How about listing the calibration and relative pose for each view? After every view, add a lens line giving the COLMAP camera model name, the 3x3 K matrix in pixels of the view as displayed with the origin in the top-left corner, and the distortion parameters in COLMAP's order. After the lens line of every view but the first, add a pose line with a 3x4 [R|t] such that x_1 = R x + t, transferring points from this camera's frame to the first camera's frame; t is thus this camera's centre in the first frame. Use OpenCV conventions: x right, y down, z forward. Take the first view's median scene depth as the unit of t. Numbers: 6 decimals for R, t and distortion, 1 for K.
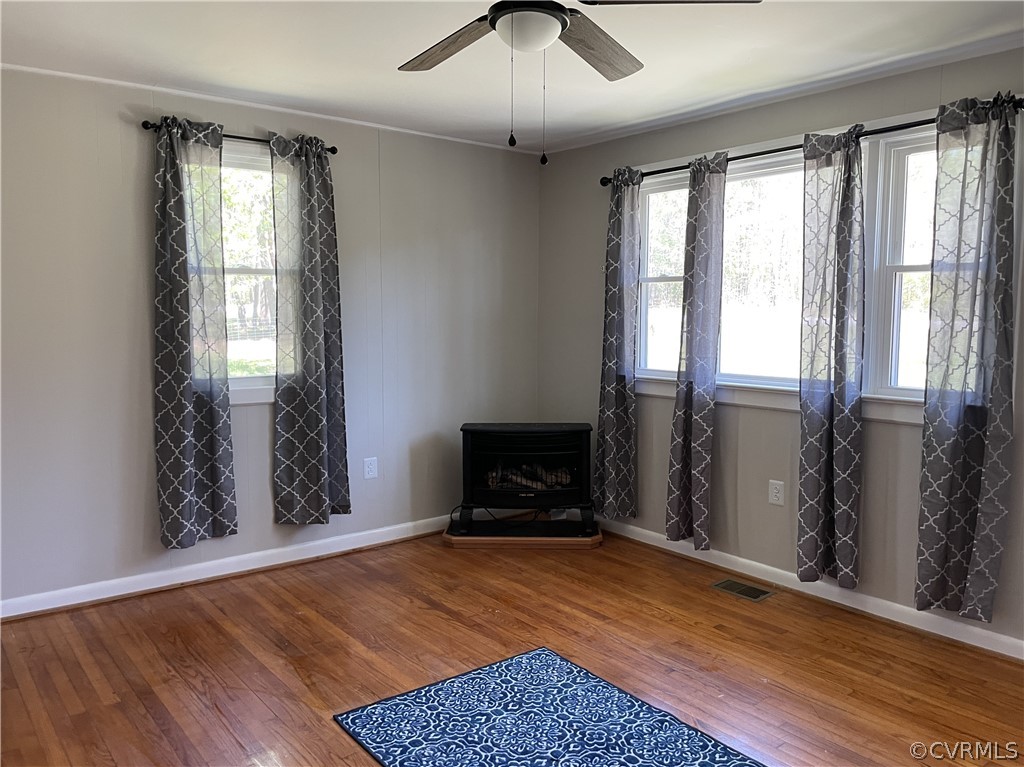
lens RADIAL K [[802.0, 0, 512.0], [0, 802.0, 383.5], [0, 0, 1]] dist [0.069889, -0.102240]
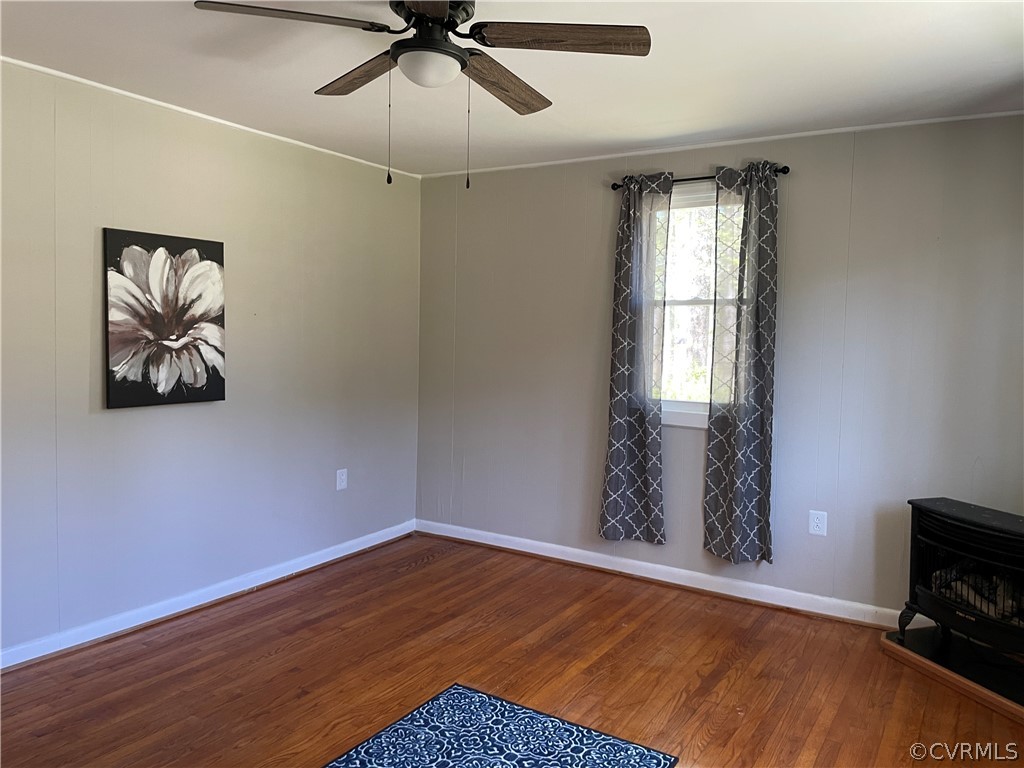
lens RADIAL K [[779.8, 0, 510.6], [0, 779.8, 369.1], [0, 0, 1]] dist [0.098168, -0.120194]
pose [[0.332021, 0.052527, -0.941808, 0.577282], [-0.107110, 0.994090, 0.017683, -0.044571], [0.937171, 0.095006, 0.335685, 0.442349]]
